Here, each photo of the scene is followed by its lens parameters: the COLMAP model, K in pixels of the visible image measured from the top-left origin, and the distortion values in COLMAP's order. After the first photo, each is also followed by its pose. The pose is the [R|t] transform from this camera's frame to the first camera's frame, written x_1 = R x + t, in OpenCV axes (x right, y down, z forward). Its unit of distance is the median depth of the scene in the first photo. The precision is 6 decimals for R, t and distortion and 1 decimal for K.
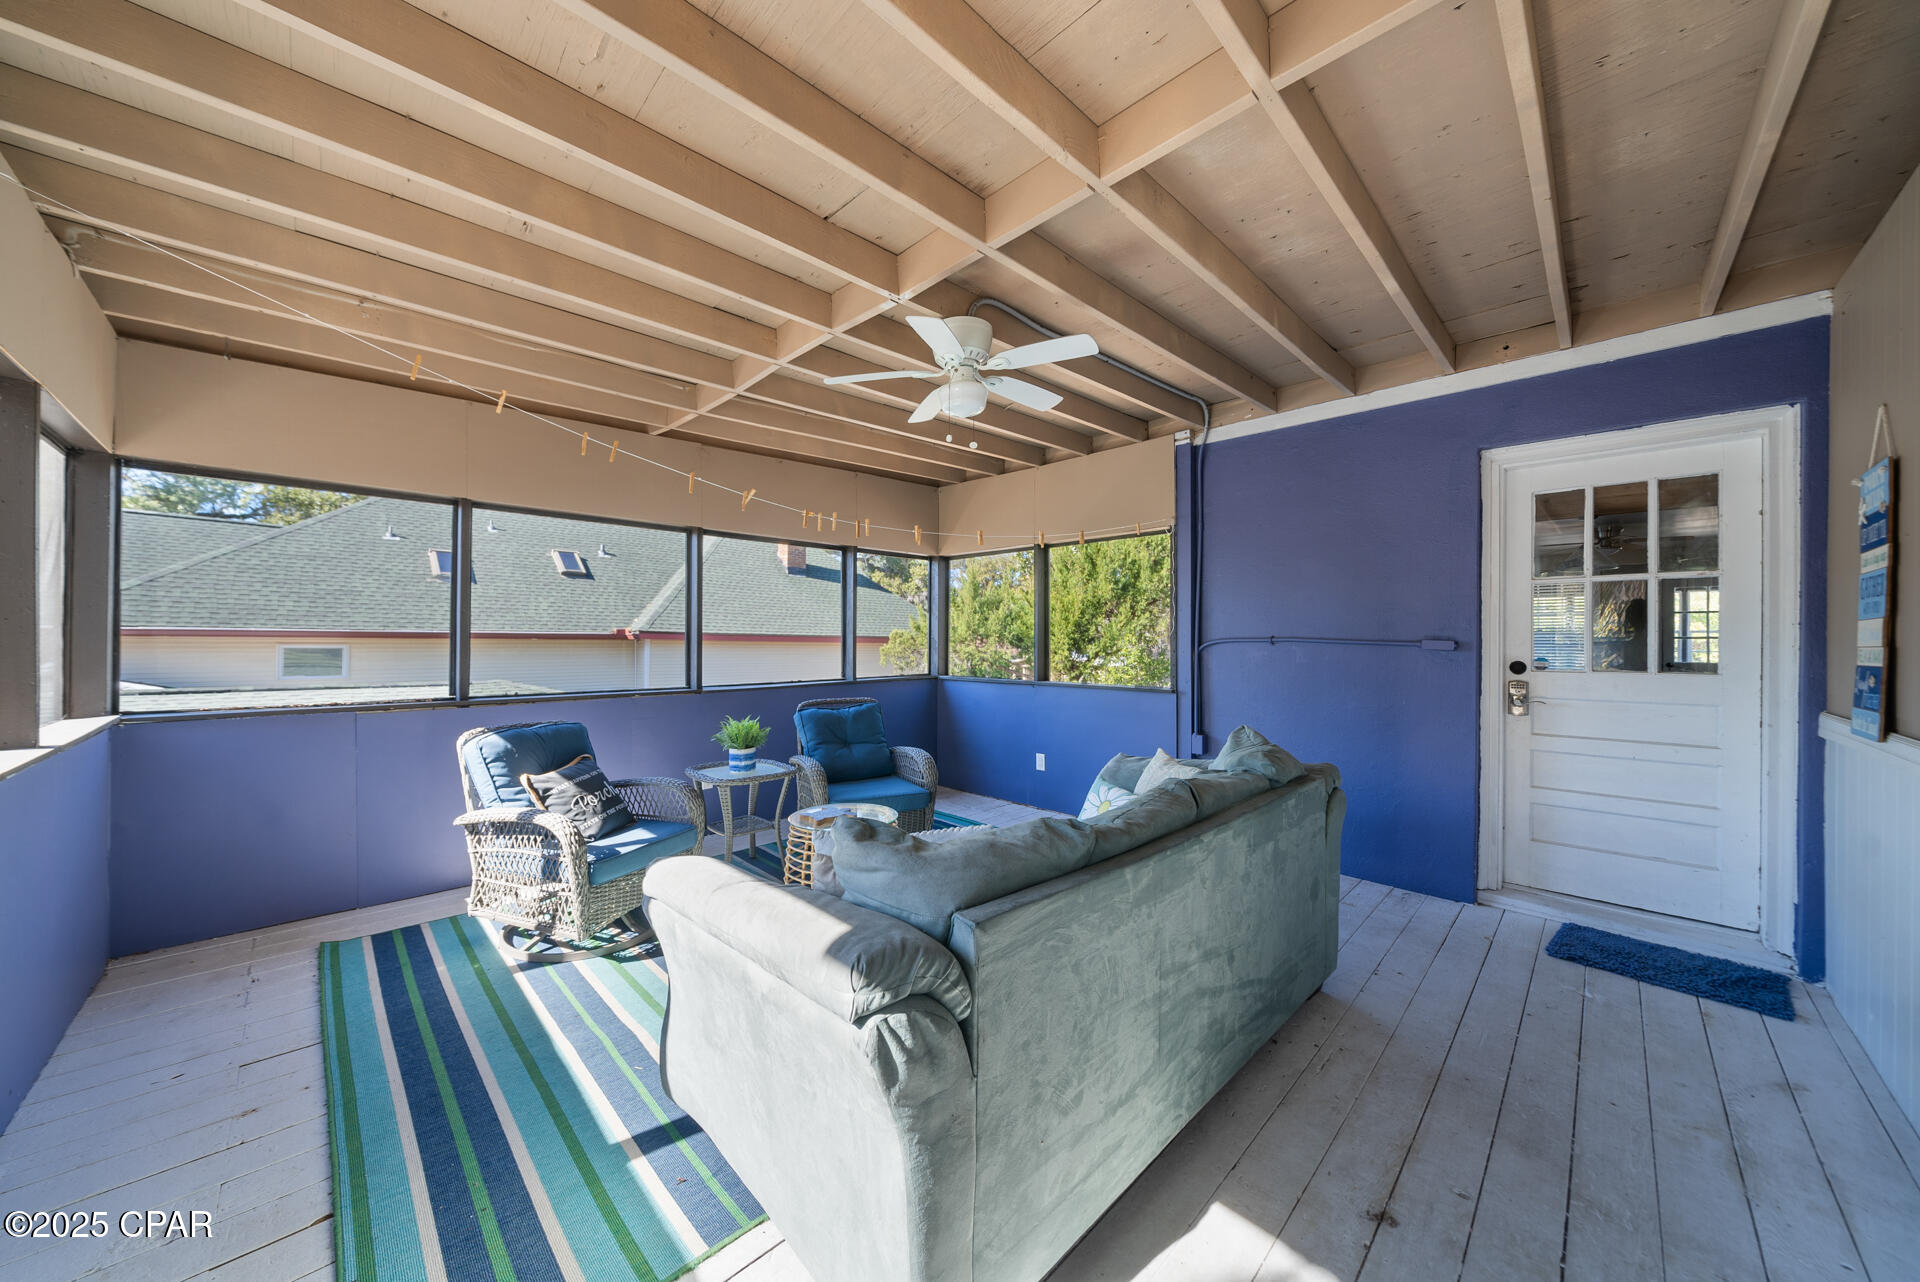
lens RADIAL K [[664.4, 0, 942.7], [0, 664.4, 641.8], [0, 0, 1]] dist [-0.009997, -0.000045]
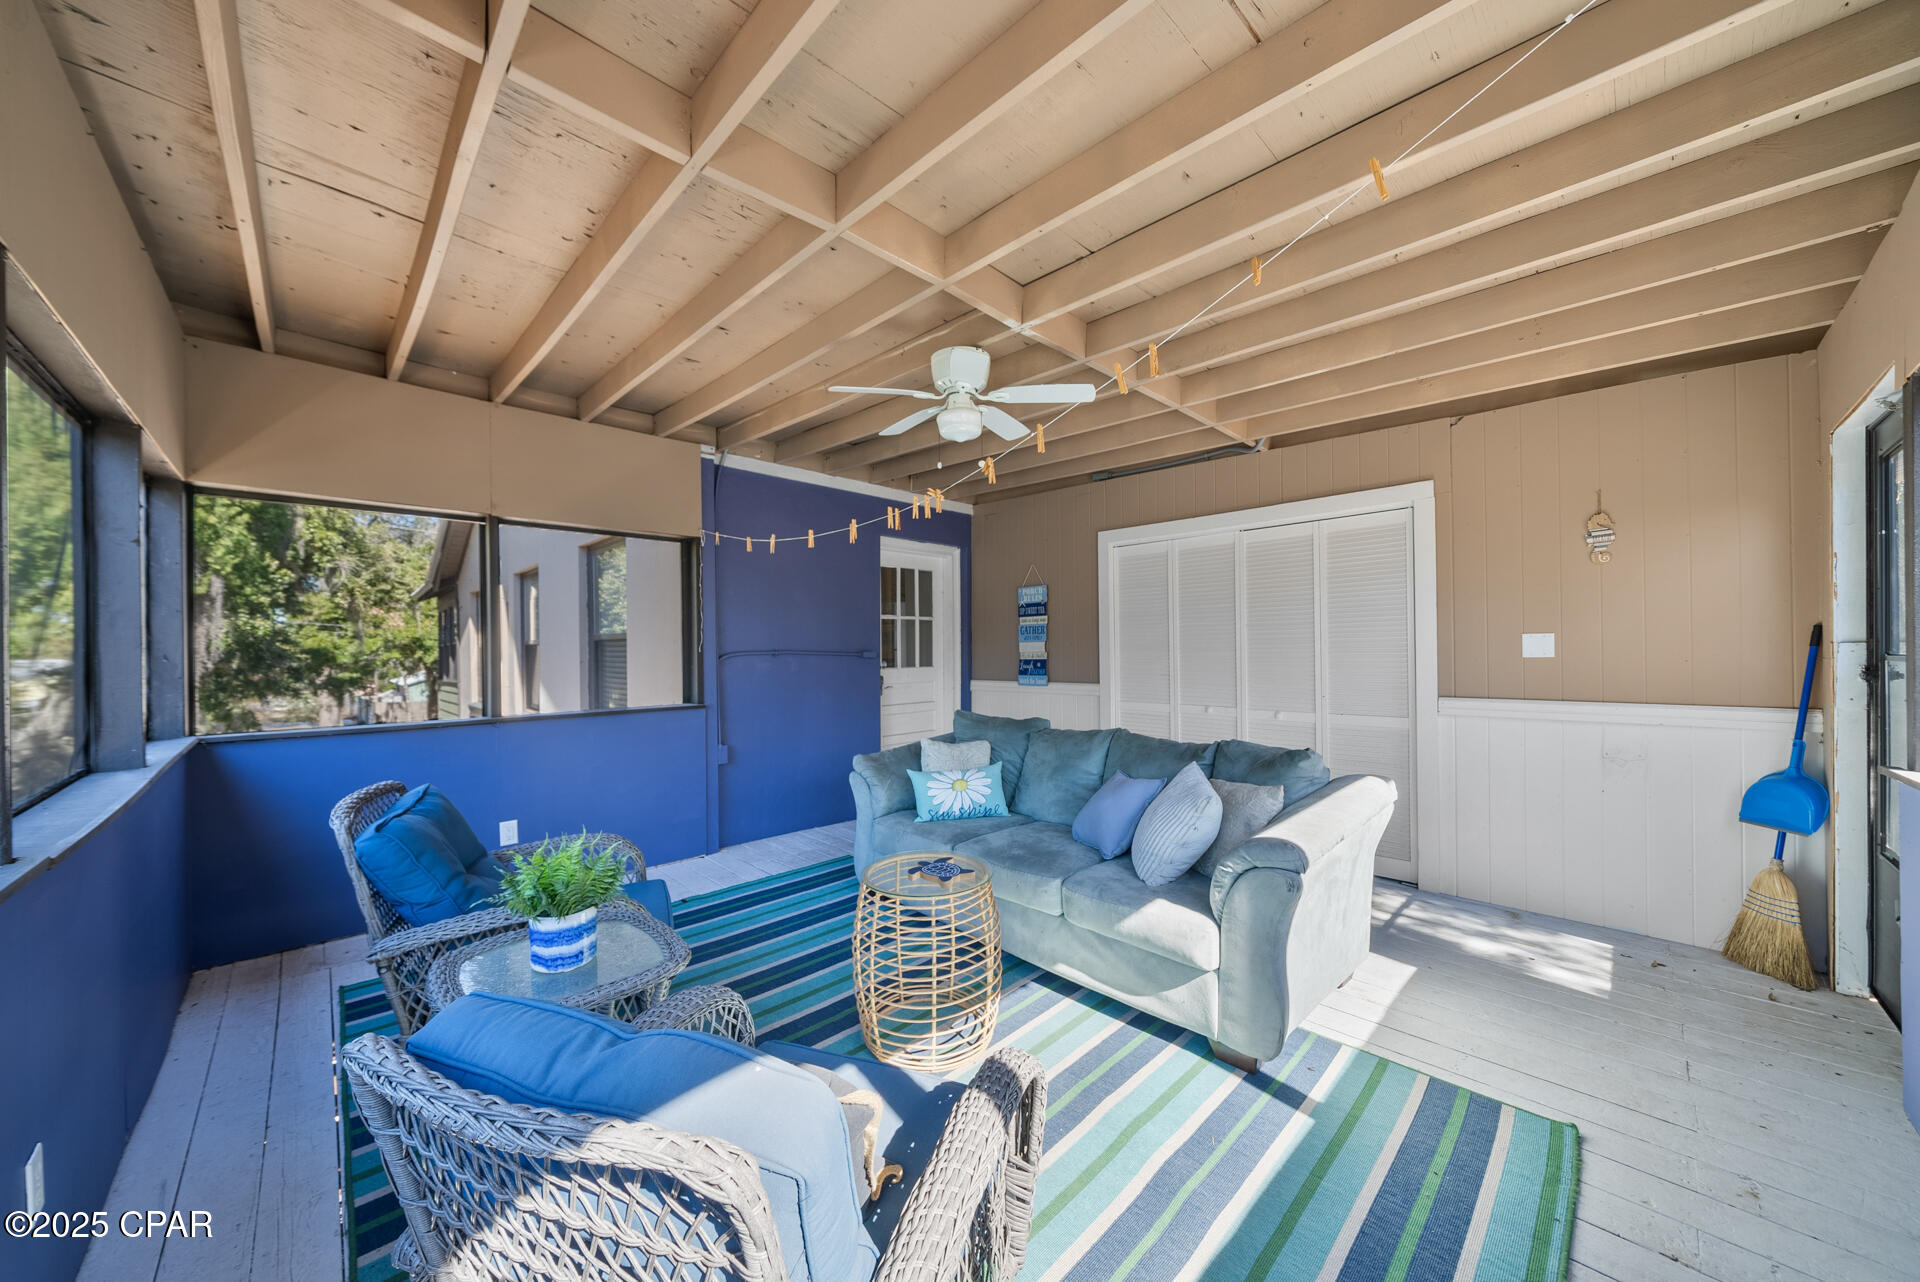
lens RADIAL K [[664.4, 0, 946.7], [0, 664.4, 647.2], [0, 0, 1]] dist [-0.009997, -0.000045]
pose [[0.006439, 0.001423, 0.999978, -0.640541], [0.012774, 0.999917, -0.001506, -0.007291], [-0.999898, 0.012784, 0.006421, 0.639658]]
